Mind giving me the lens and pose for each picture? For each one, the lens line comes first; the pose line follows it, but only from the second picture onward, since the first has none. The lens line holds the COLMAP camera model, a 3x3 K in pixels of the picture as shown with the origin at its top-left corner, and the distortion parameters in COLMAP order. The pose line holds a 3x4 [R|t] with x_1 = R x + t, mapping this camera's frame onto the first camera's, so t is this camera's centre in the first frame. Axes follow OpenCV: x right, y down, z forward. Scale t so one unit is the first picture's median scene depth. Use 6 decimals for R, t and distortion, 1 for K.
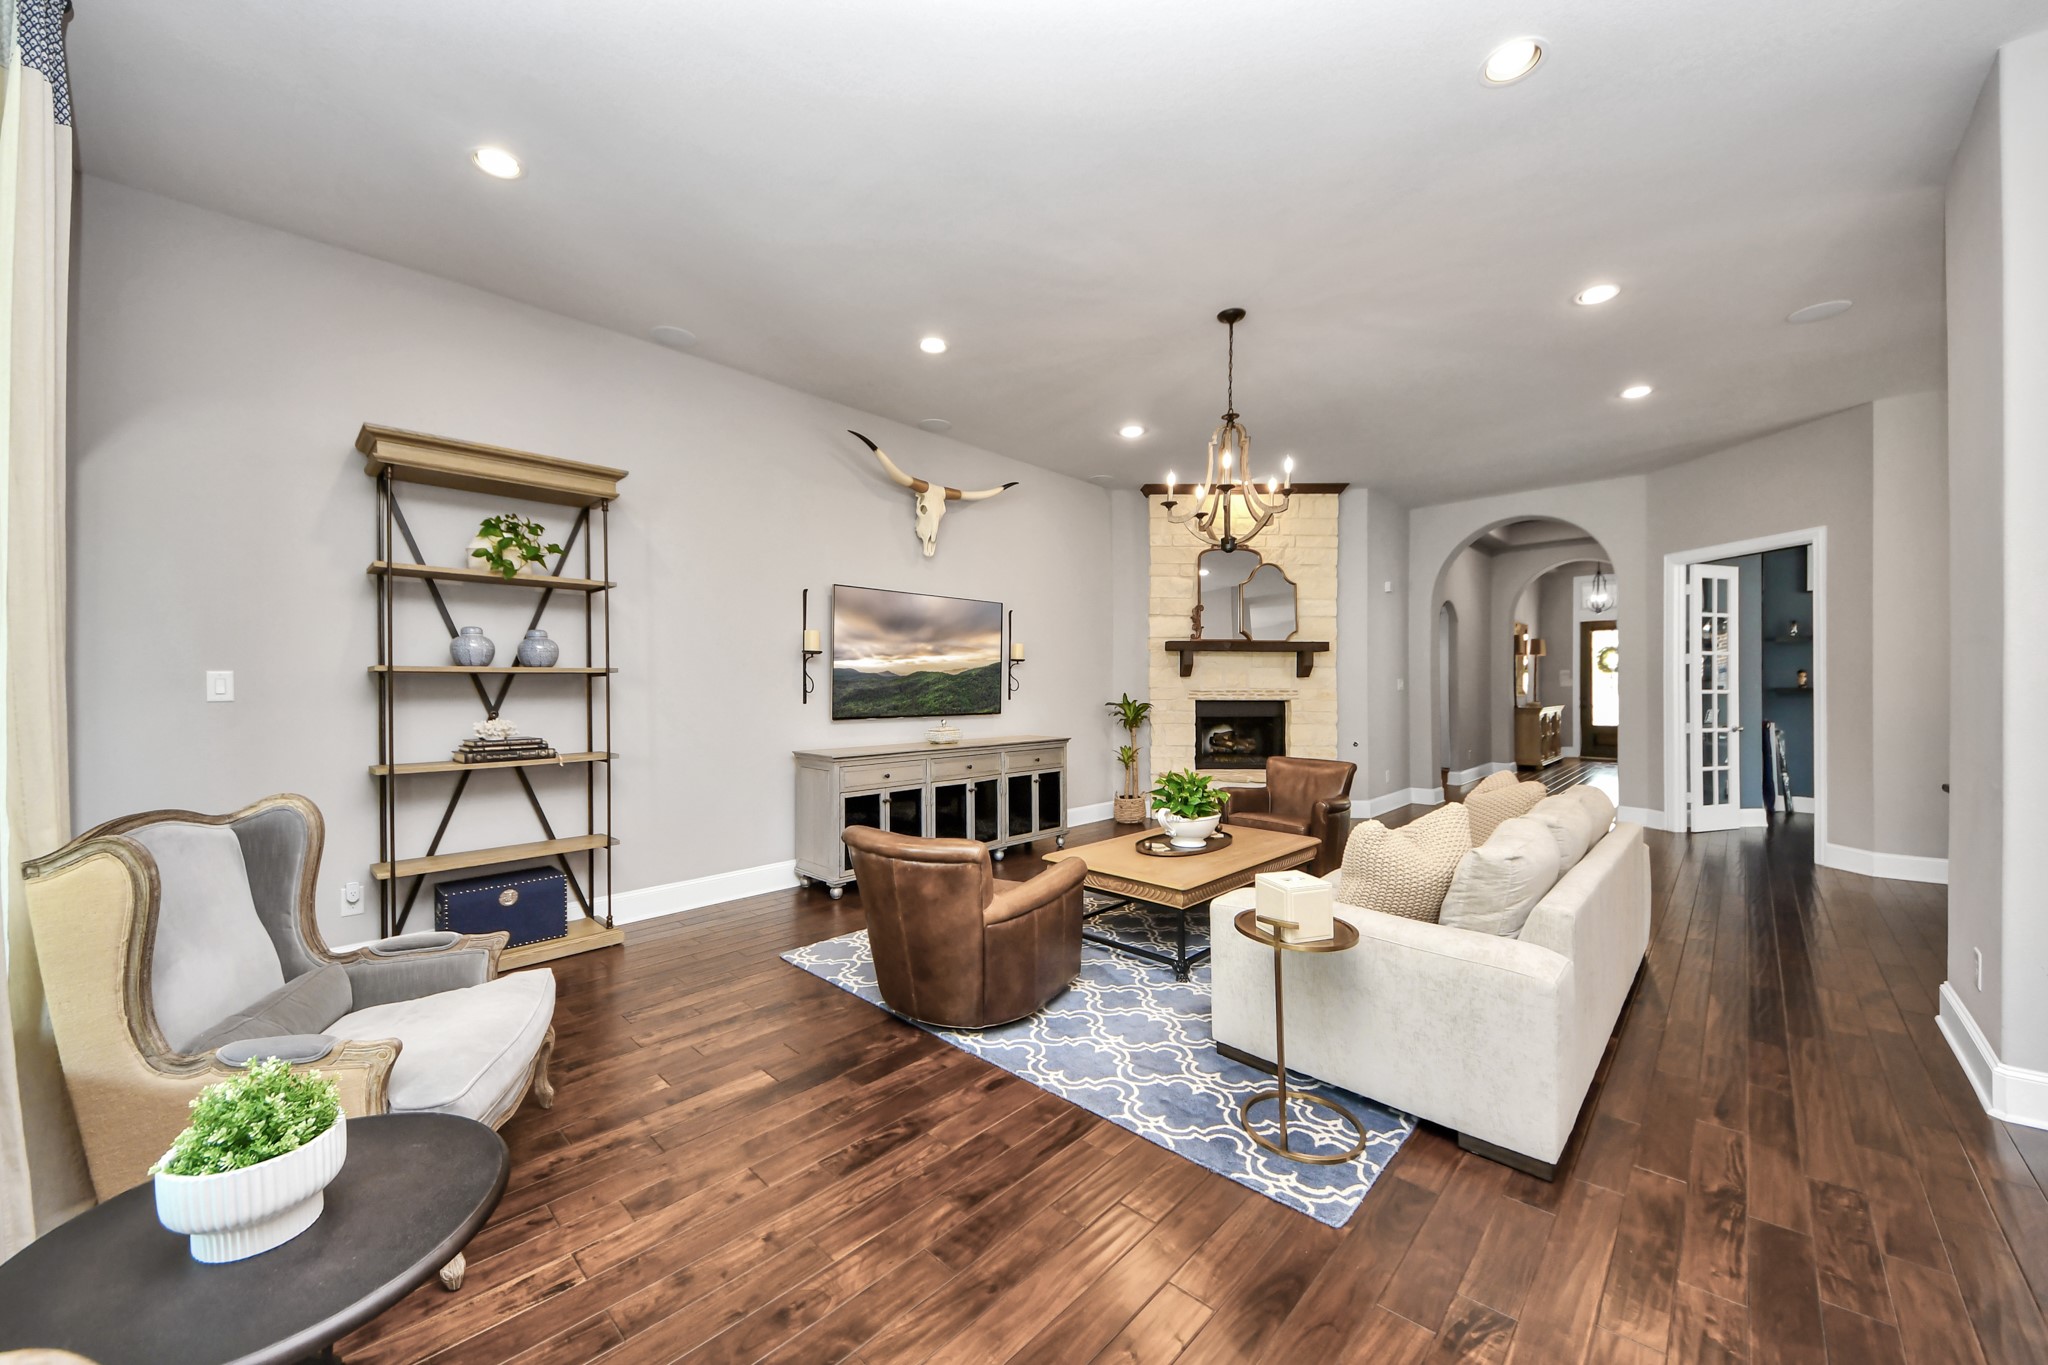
lens RADIAL K [[748.2, 0, 1029.6], [0, 748.2, 695.6], [0, 0, 1]] dist [0.006185, -0.009070]
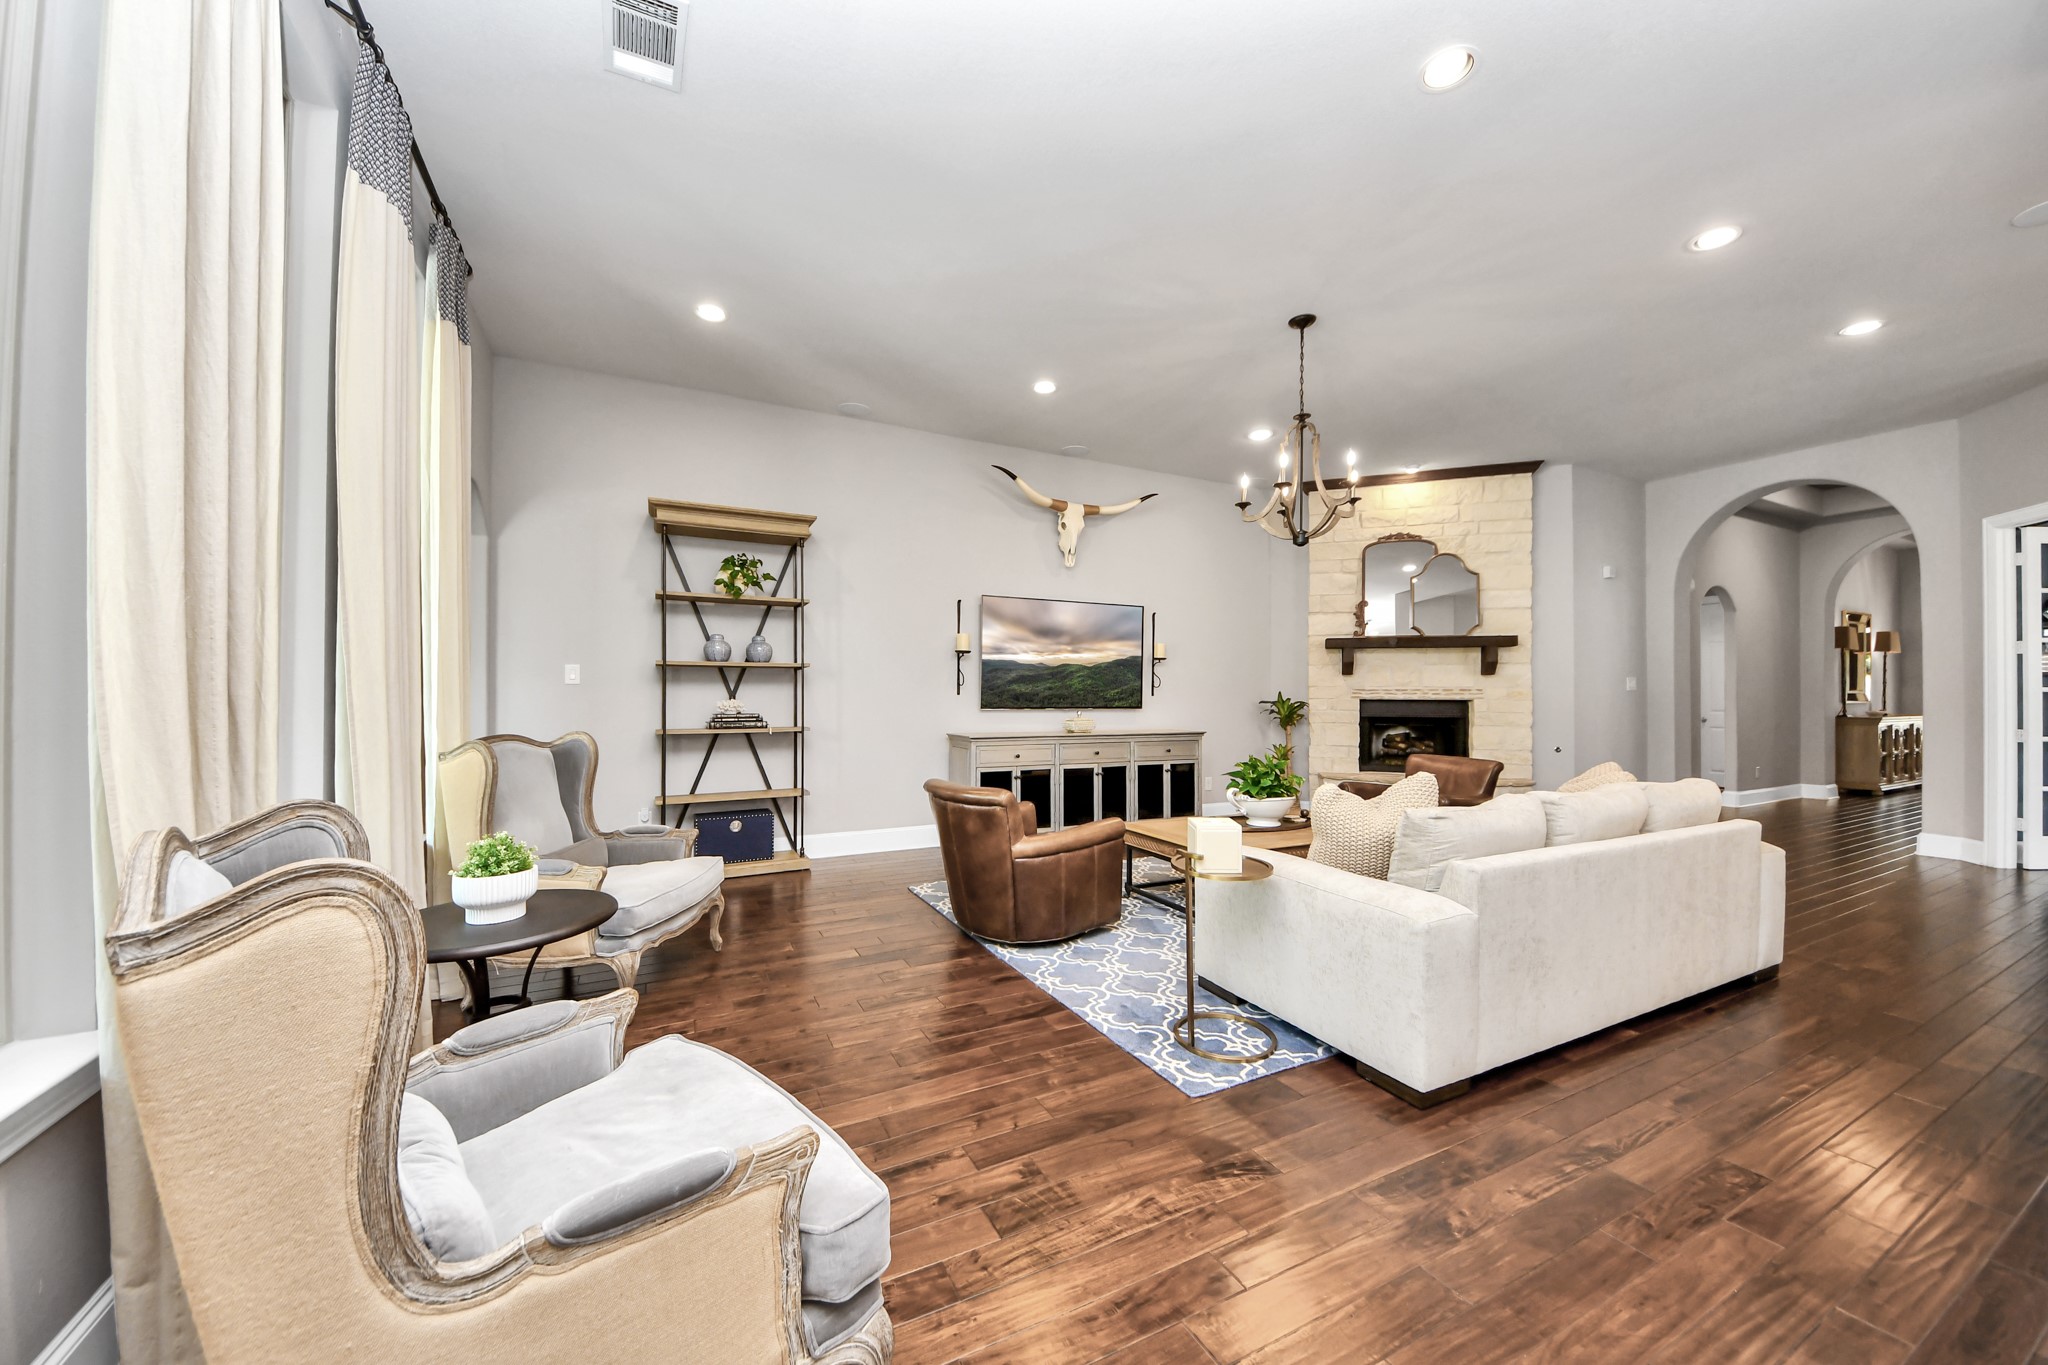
lens RADIAL K [[748.2, 0, 1025.8], [0, 748.2, 696.8], [0, 0, 1]] dist [0.006185, -0.009070]
pose [[0.938859, 0.005165, -0.344263, 0.267599], [-0.010403, 0.999856, -0.013371, 0.037273], [0.344144, 0.016135, 0.938778, -0.116226]]
